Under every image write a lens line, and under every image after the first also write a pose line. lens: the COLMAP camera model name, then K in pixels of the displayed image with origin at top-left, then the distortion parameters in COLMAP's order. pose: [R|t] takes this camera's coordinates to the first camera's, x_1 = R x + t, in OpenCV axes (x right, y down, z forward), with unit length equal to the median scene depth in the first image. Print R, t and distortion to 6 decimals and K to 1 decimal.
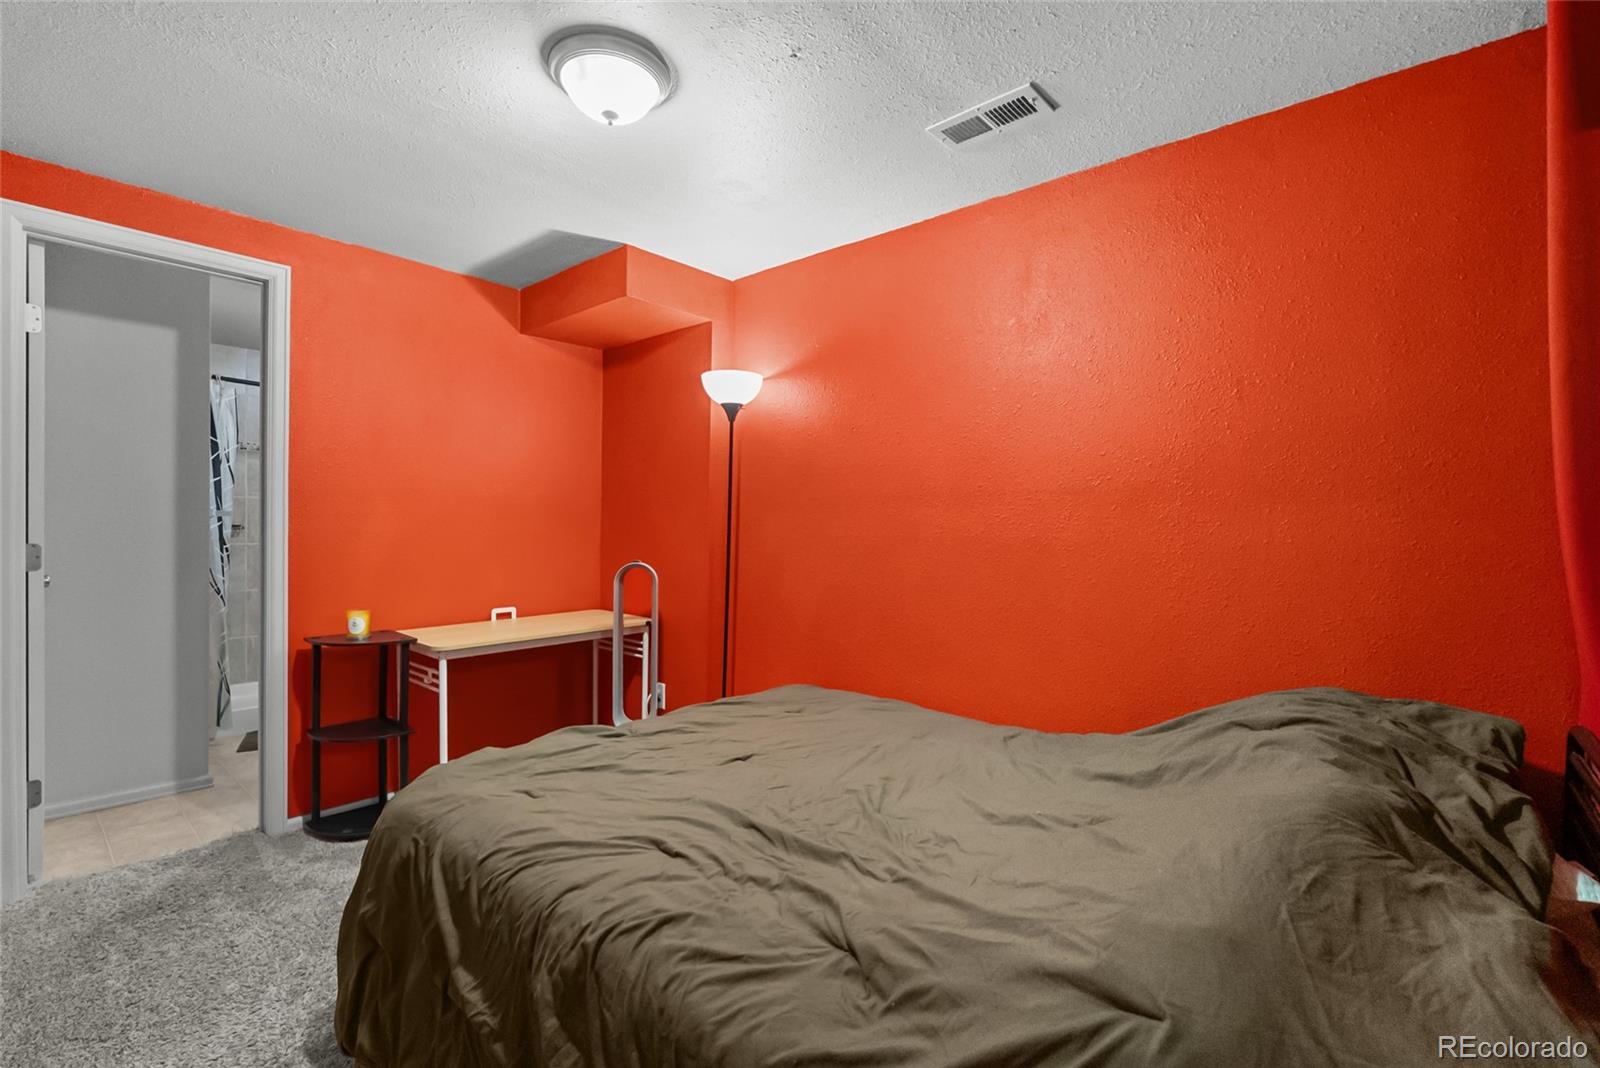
lens RADIAL K [[703.2, 0, 795.1], [0, 703.2, 537.2], [0, 0, 1]] dist [-0.010318, 0.000443]
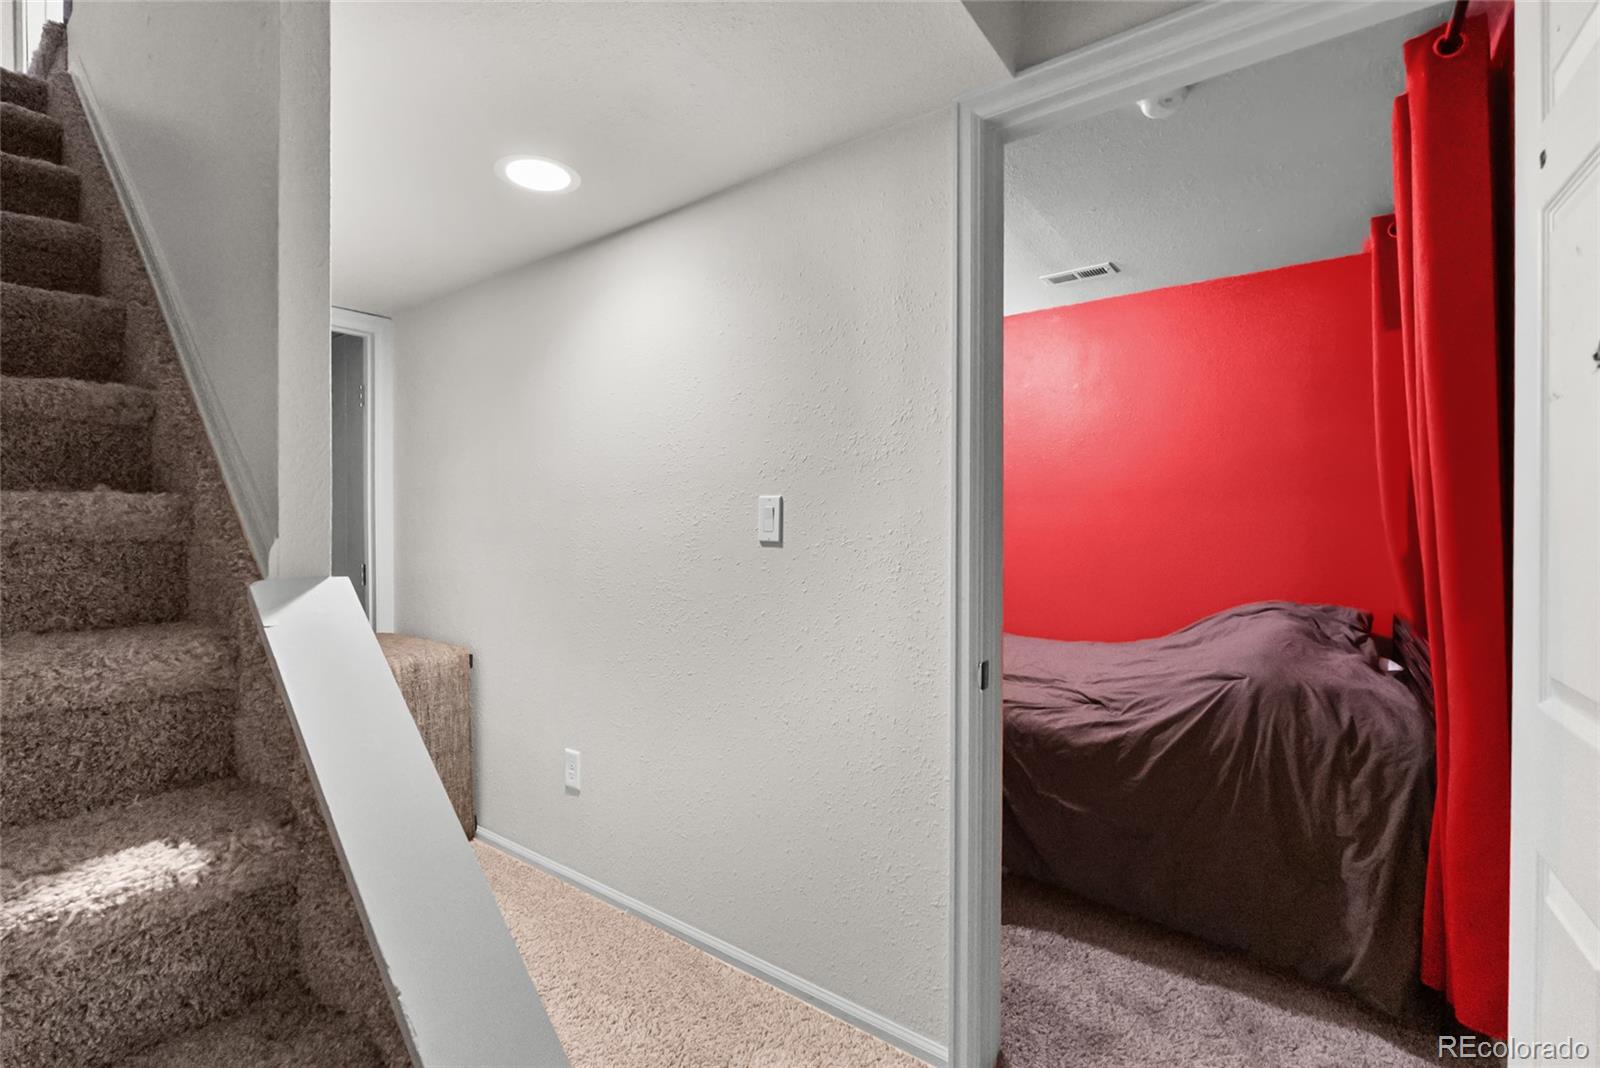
lens RADIAL K [[703.2, 0, 801.3], [0, 703.2, 521.5], [0, 0, 1]] dist [-0.010318, 0.000443]
pose [[0.995530, -0.014580, 0.093313, -0.986814], [0.015925, 0.999780, -0.013686, 0.021349], [-0.093092, 0.015110, 0.995543, -1.093037]]
